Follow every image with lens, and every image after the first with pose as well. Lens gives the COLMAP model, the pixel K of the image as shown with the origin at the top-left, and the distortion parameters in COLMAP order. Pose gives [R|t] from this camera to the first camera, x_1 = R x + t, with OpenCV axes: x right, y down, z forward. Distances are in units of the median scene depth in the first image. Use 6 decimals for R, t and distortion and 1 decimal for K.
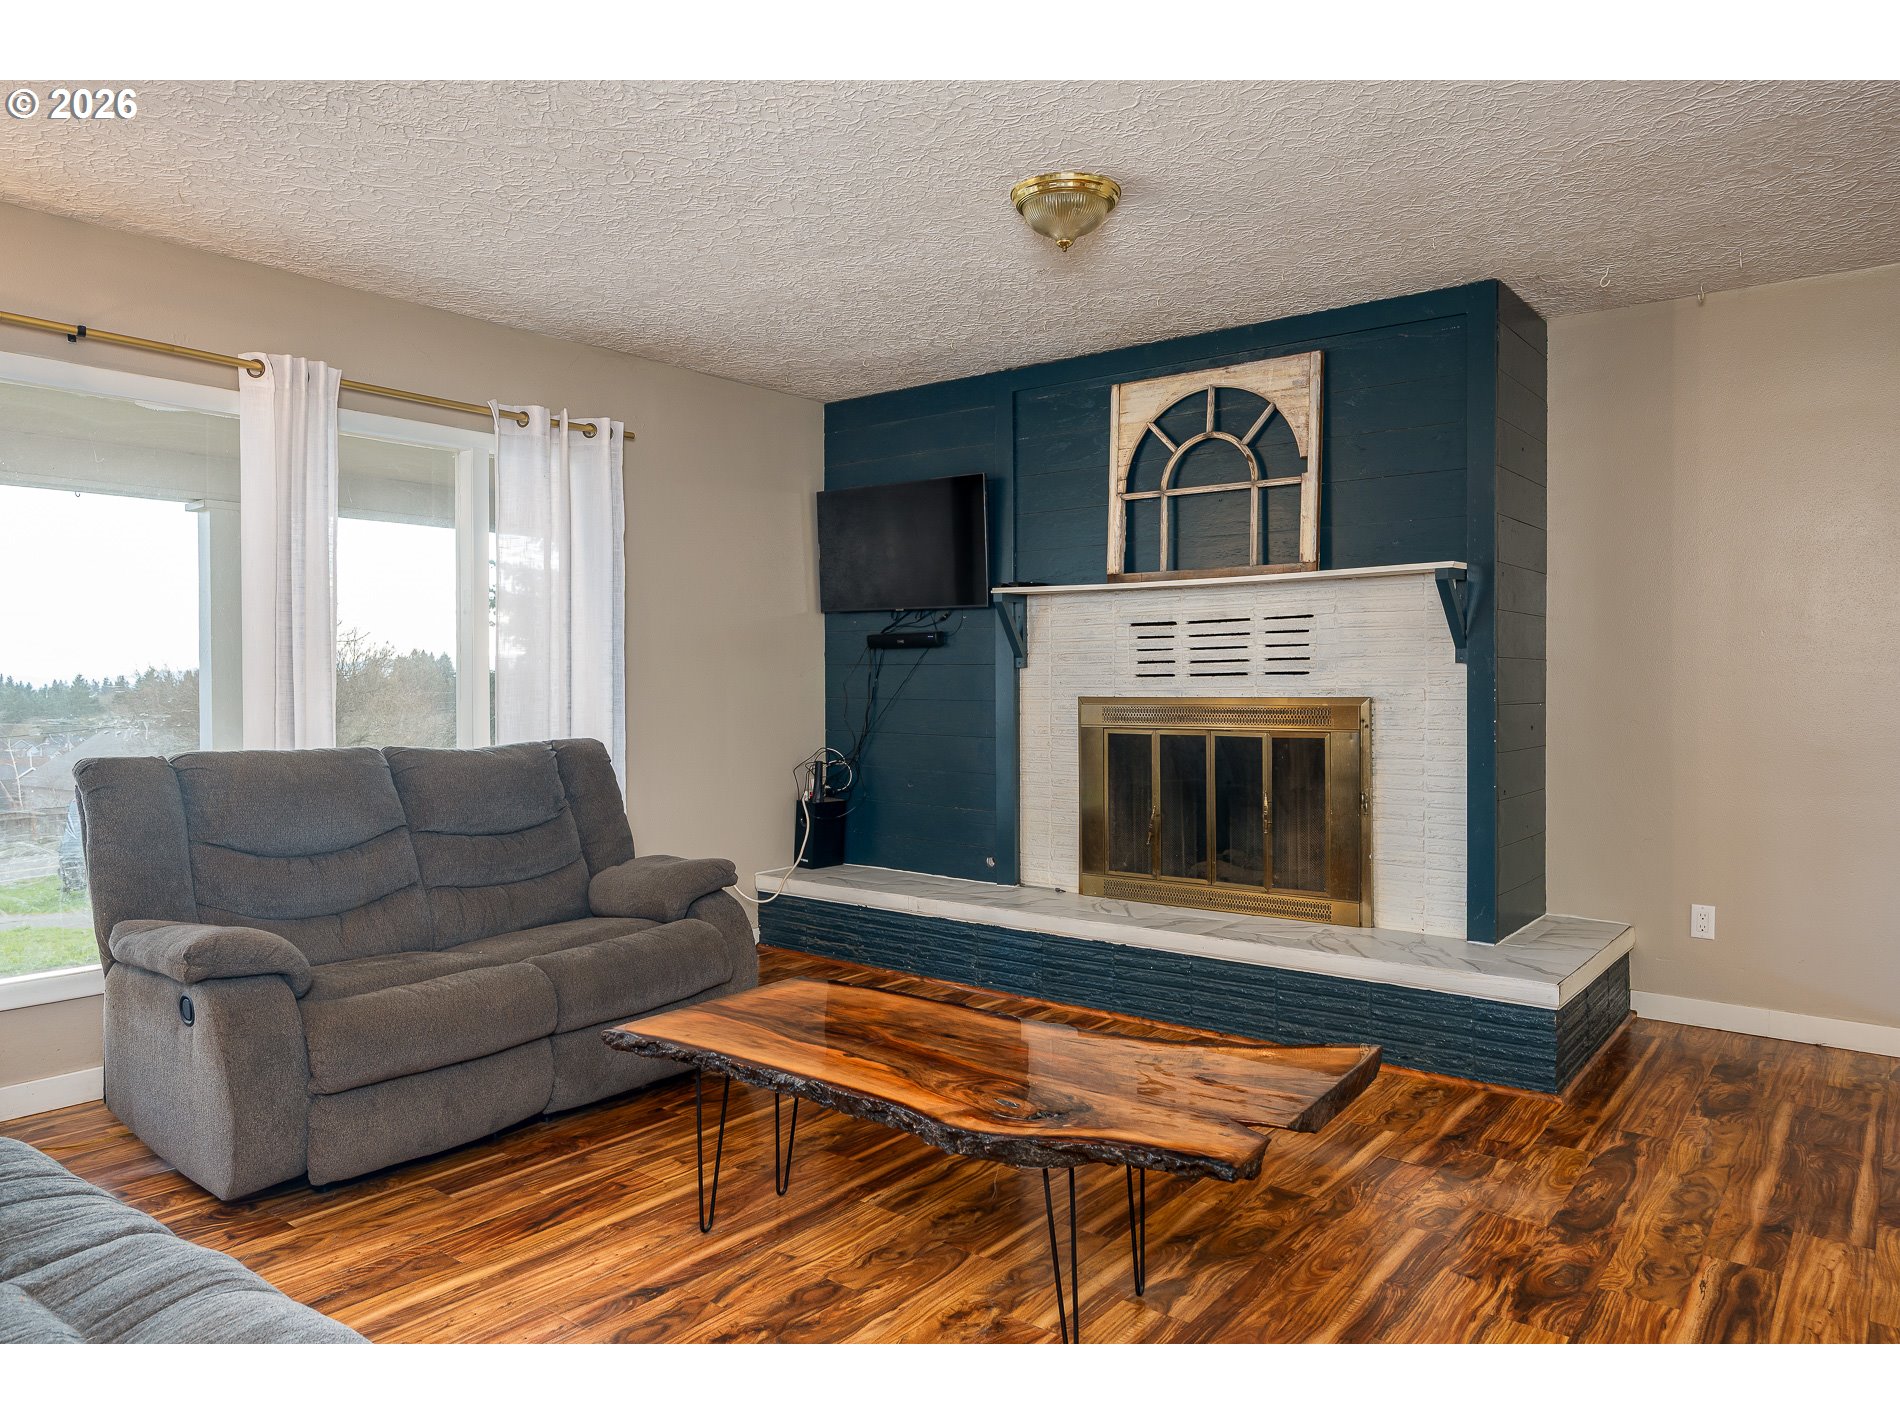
lens RADIAL K [[1224.9, 0, 952.3], [0, 1224.9, 703.7], [0, 0, 1]] dist [-0.002064, -0.000357]
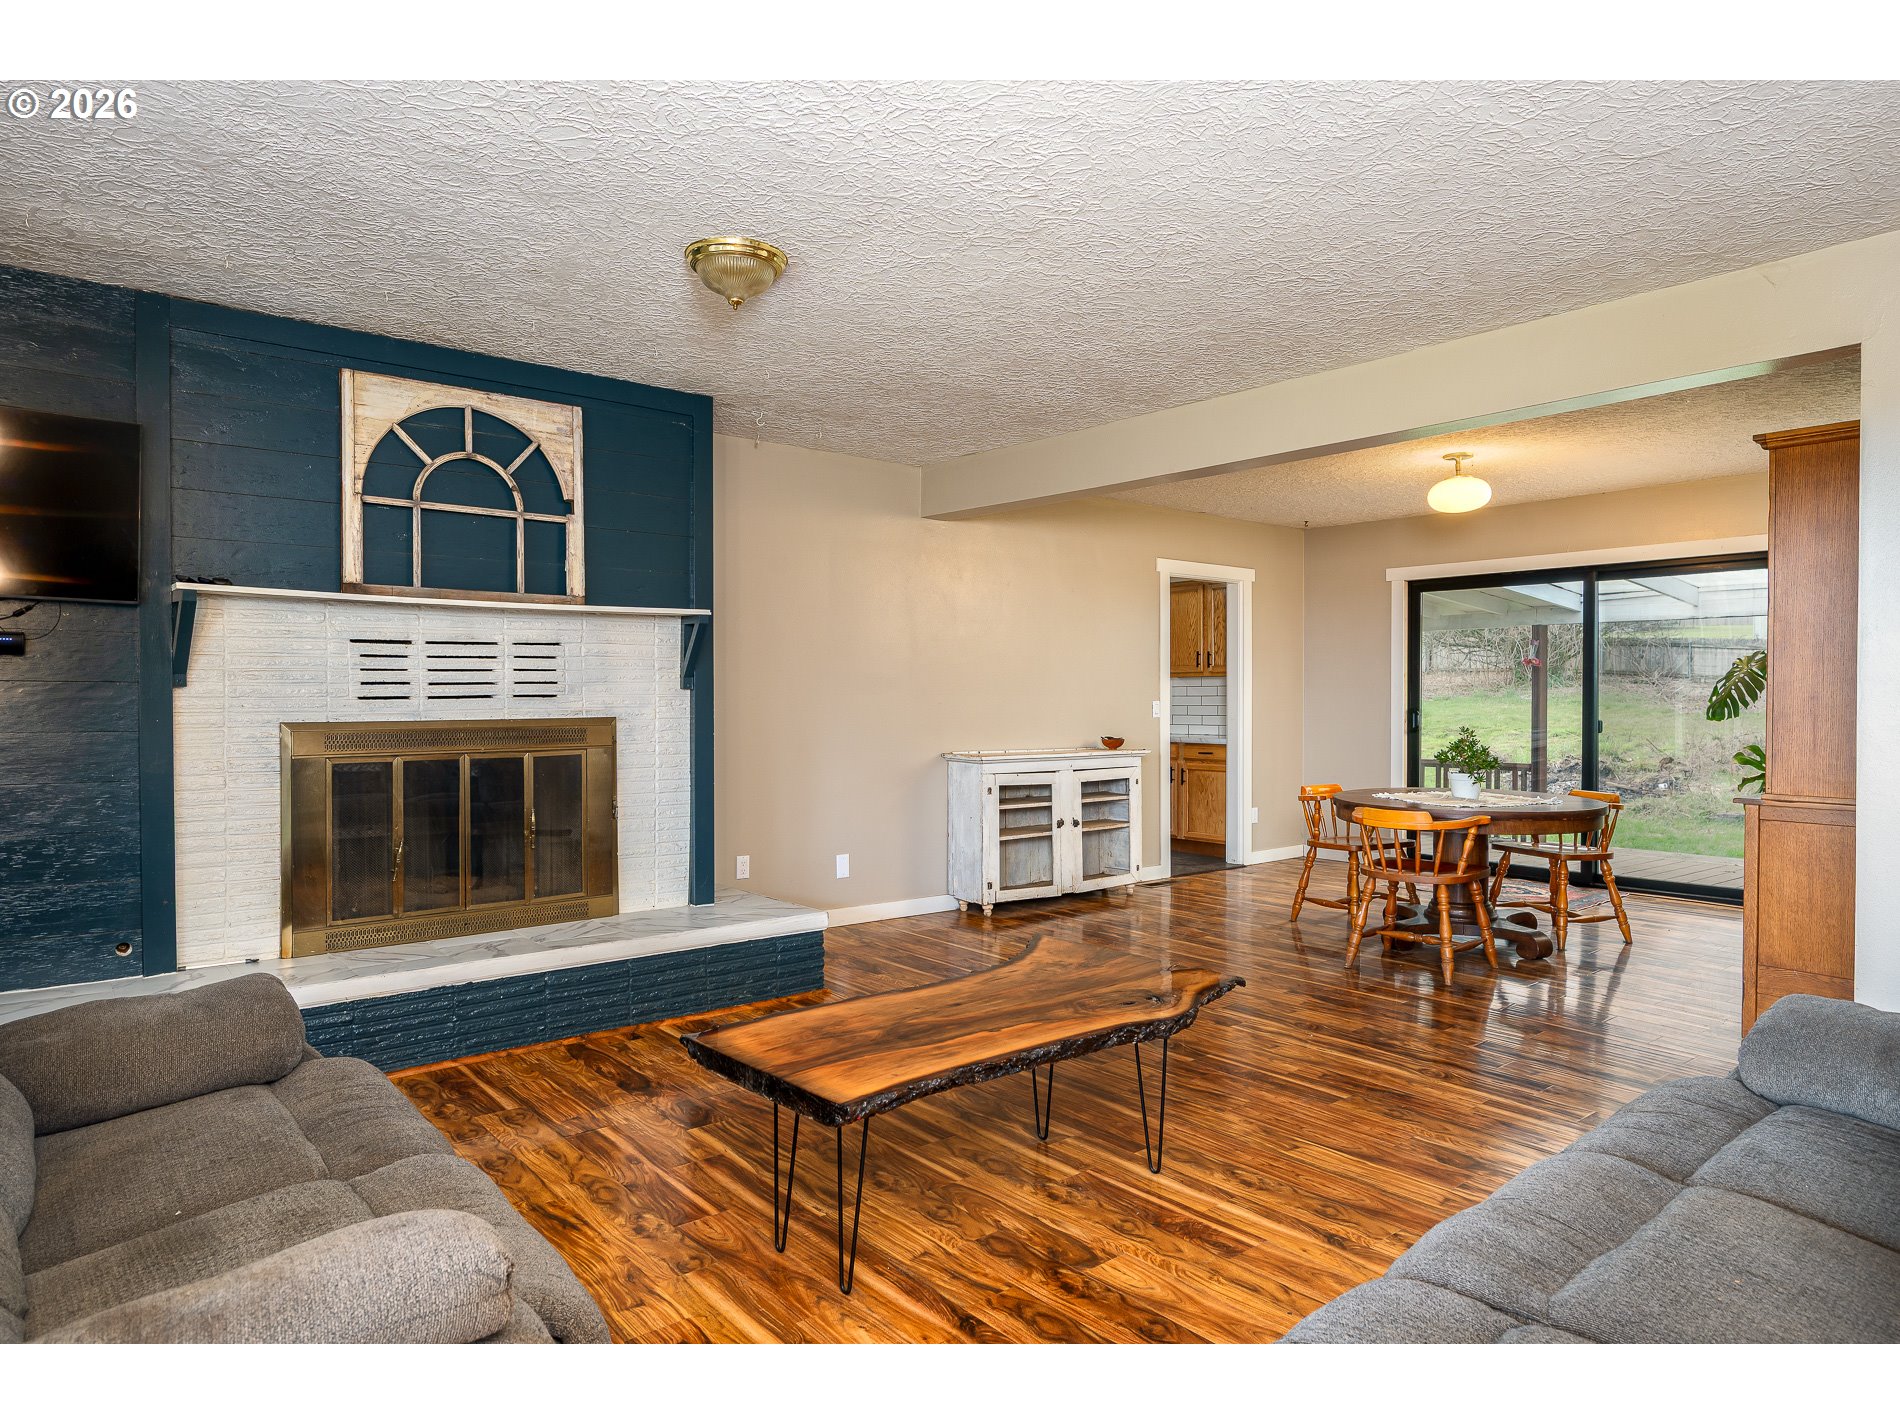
lens RADIAL K [[1140.7, 0, 937.7], [0, 1140.7, 711.5], [0, 0, 1]] dist [0.000344, 0.002993]
pose [[0.232408, -0.010853, 0.972558, -0.617675], [0.017521, 0.999822, 0.006970, -0.012468], [-0.972460, 0.015420, 0.232557, 0.430641]]
